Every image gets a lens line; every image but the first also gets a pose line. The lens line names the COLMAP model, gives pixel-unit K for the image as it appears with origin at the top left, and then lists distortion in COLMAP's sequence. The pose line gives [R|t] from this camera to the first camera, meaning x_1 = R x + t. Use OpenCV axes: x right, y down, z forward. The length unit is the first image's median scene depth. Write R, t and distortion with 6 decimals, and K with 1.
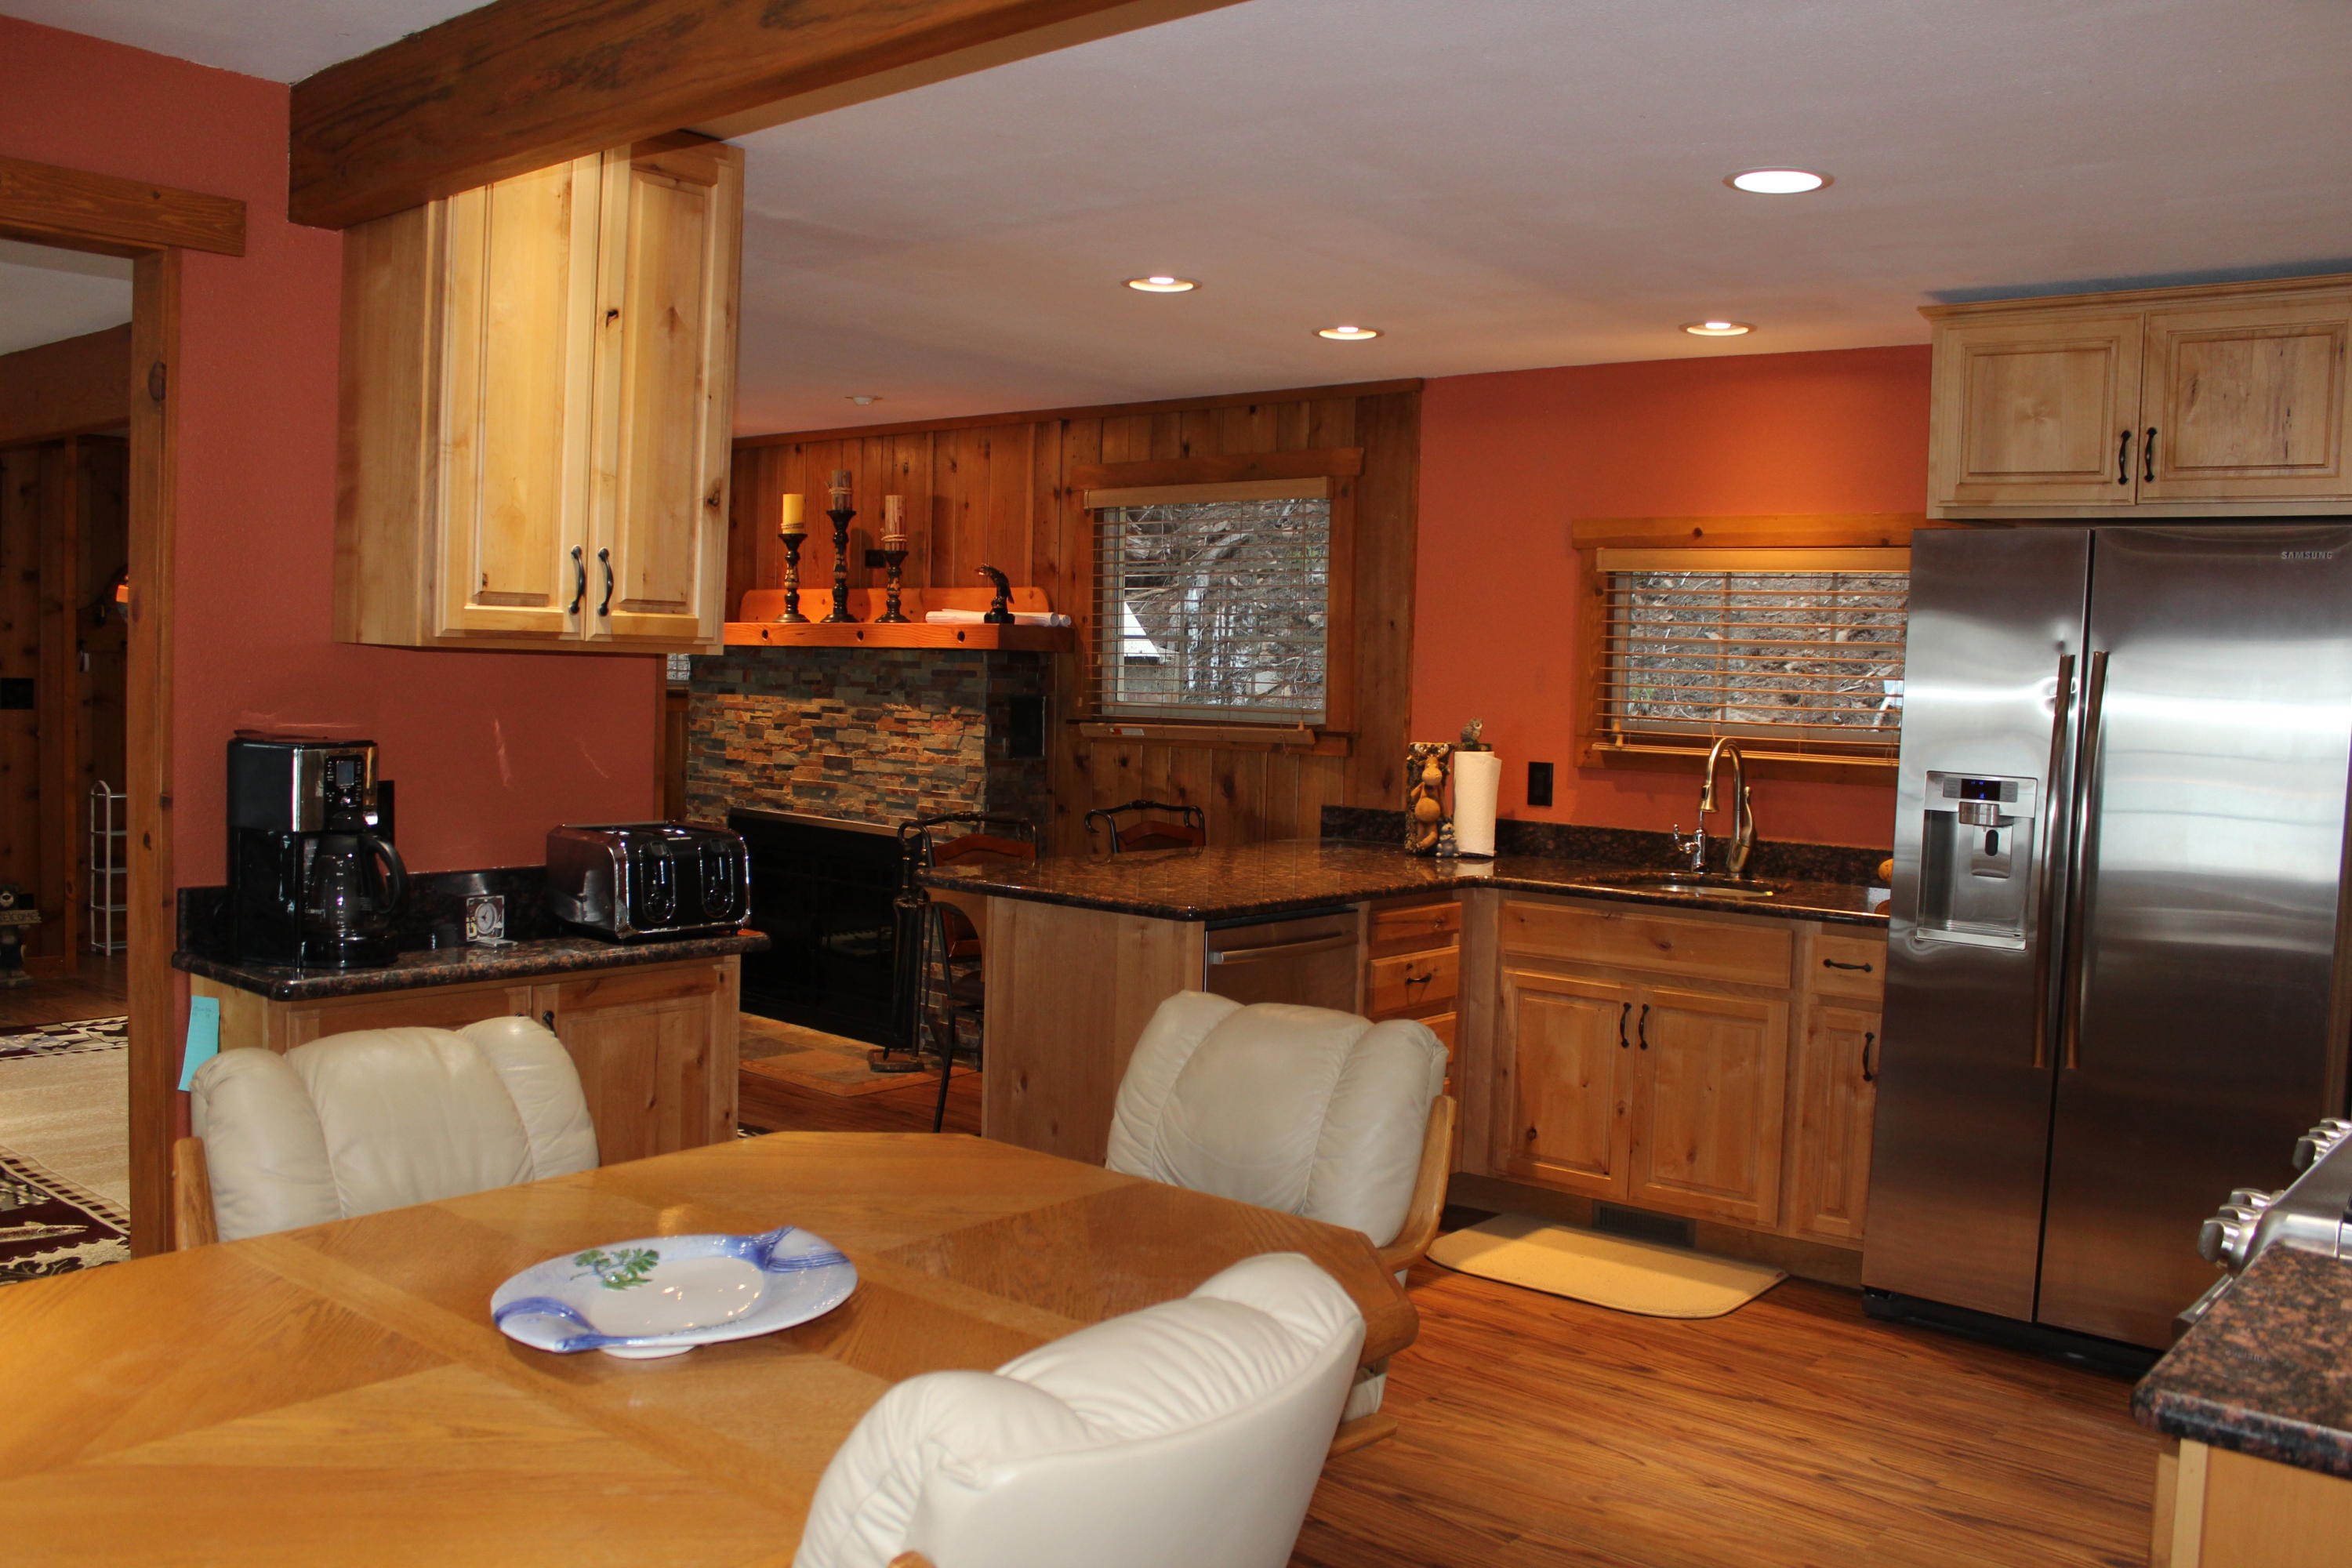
lens RADIAL K [[1961.1, 0, 1176.0], [0, 1961.1, 784.0], [0, 0, 1]] dist [-0.164752, 0.160950]
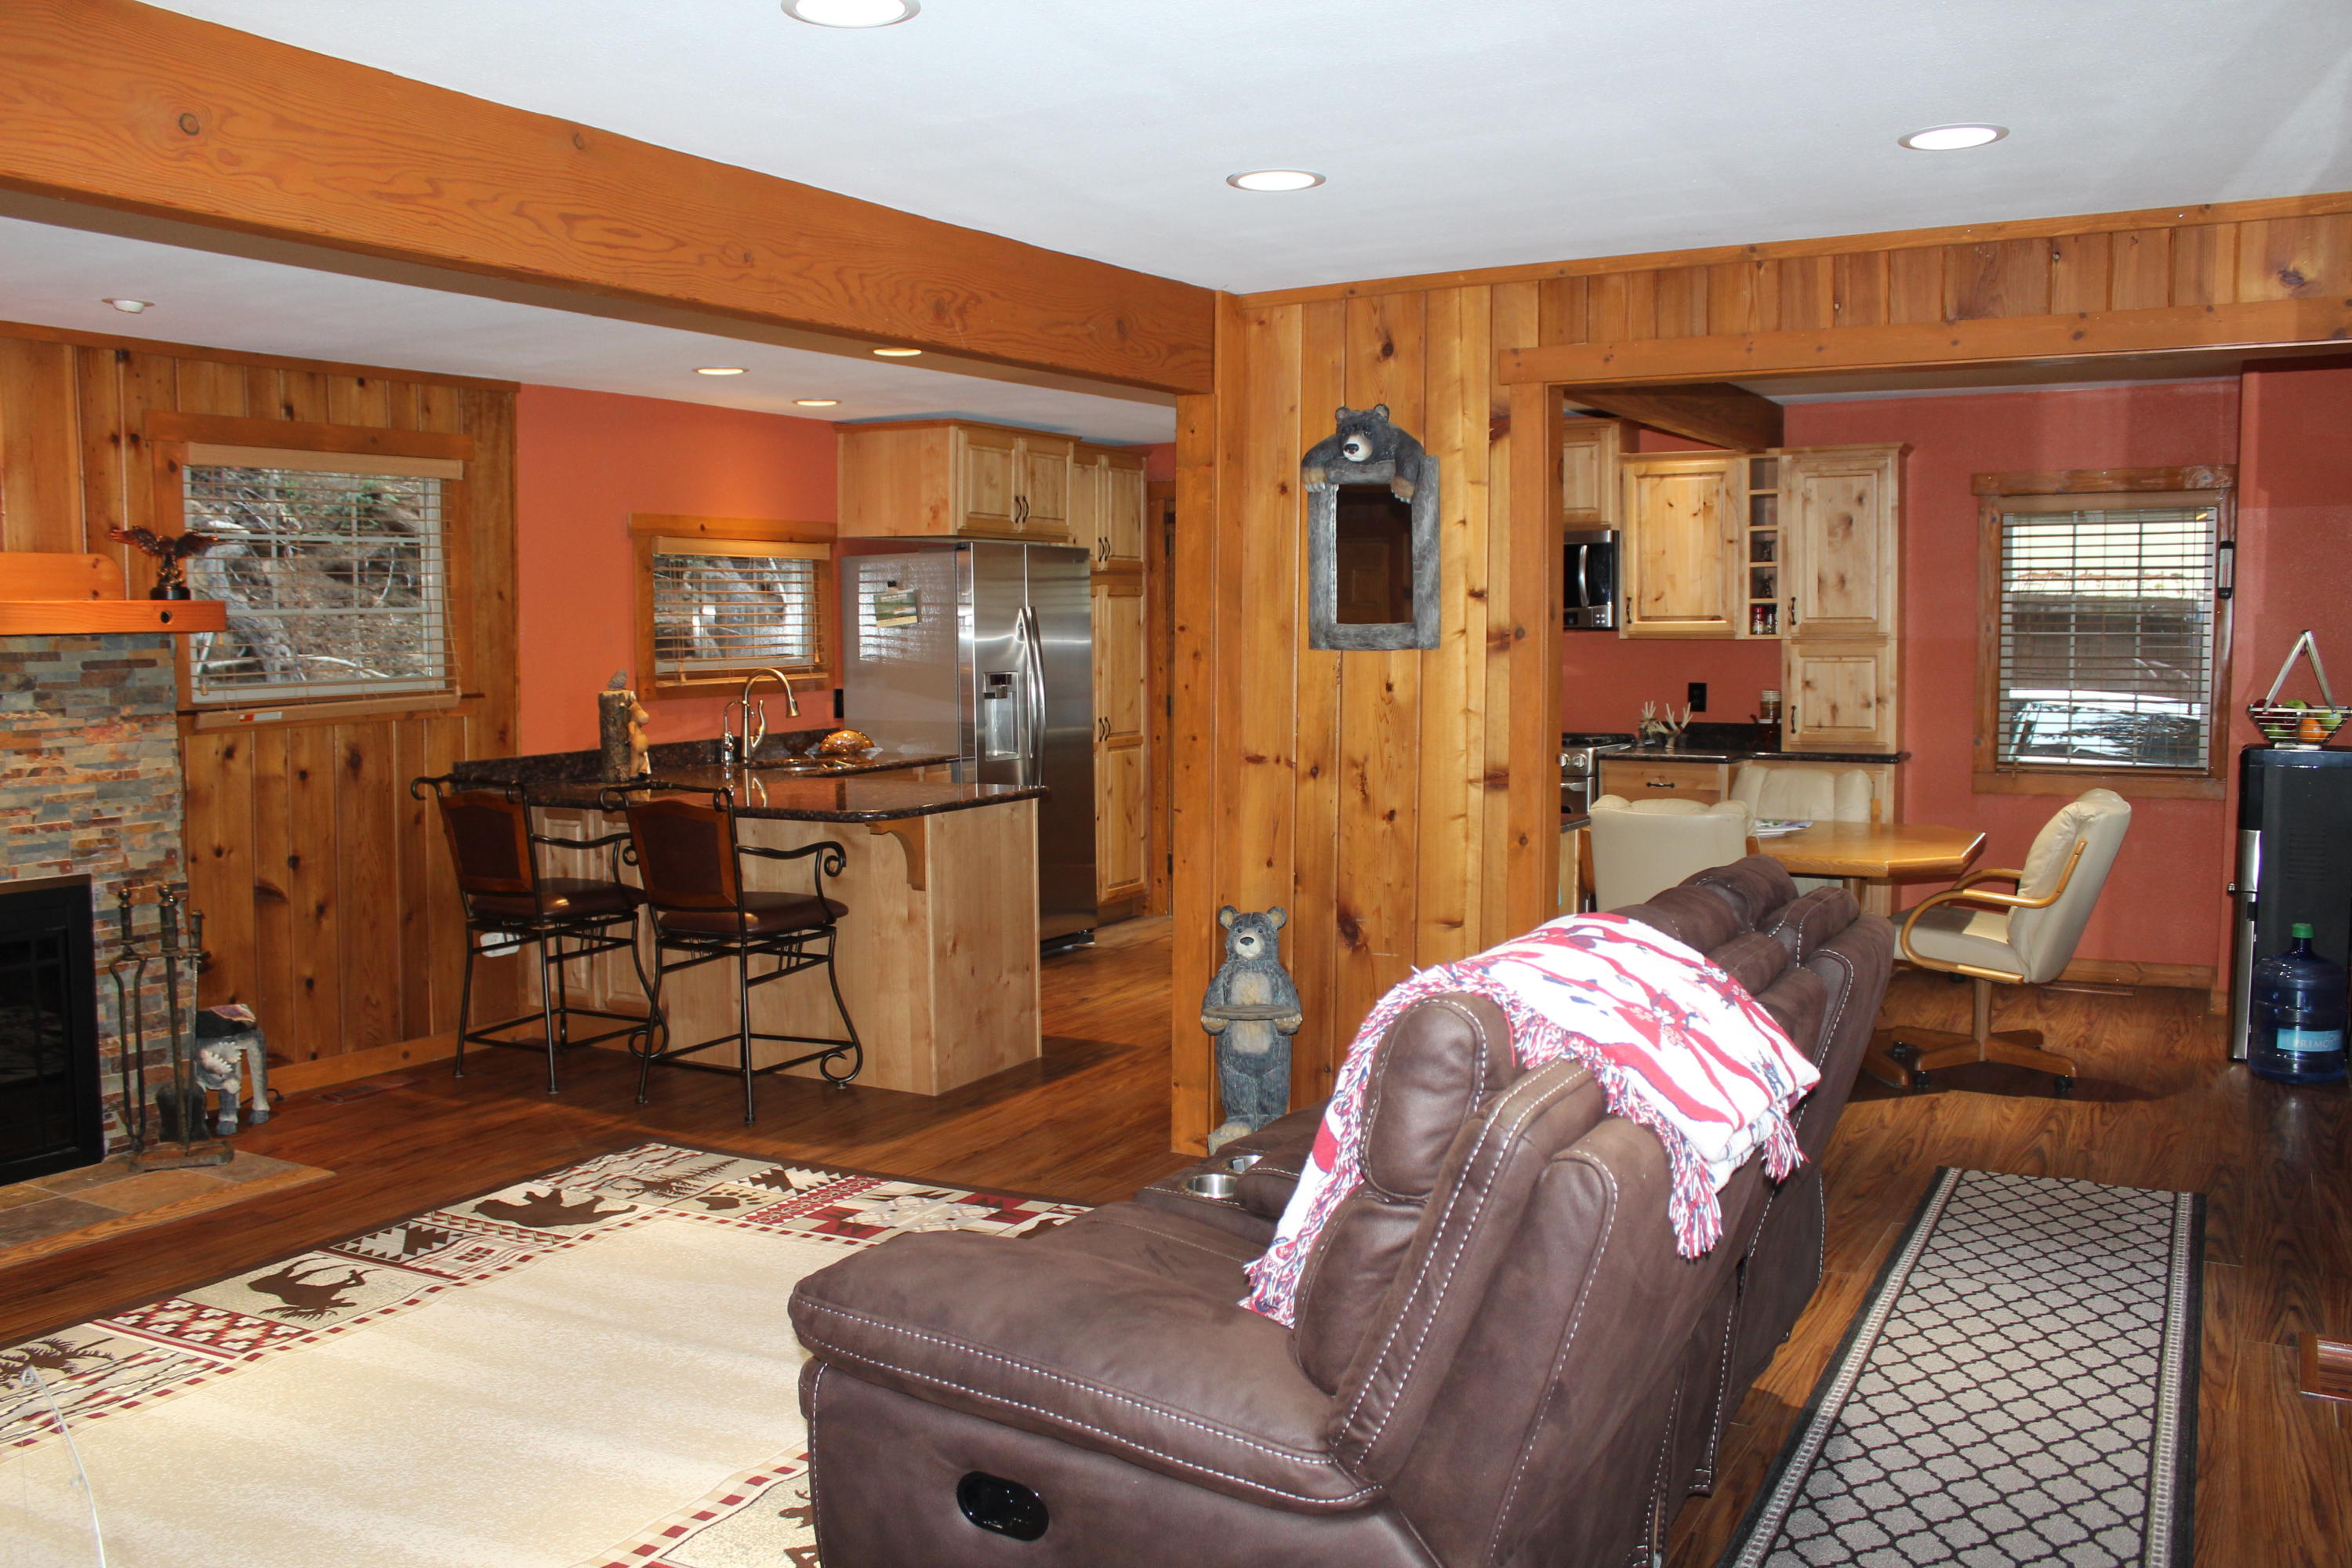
lens RADIAL K [[1961.1, 0, 1176.0], [0, 1961.1, 784.0], [0, 0, 1]] dist [-0.164752, 0.160950]
pose [[-0.180172, -0.112915, 0.977133, -0.939435], [0.057574, 0.990476, 0.125073, -0.079437], [-0.981949, 0.078792, -0.171955, 0.717582]]
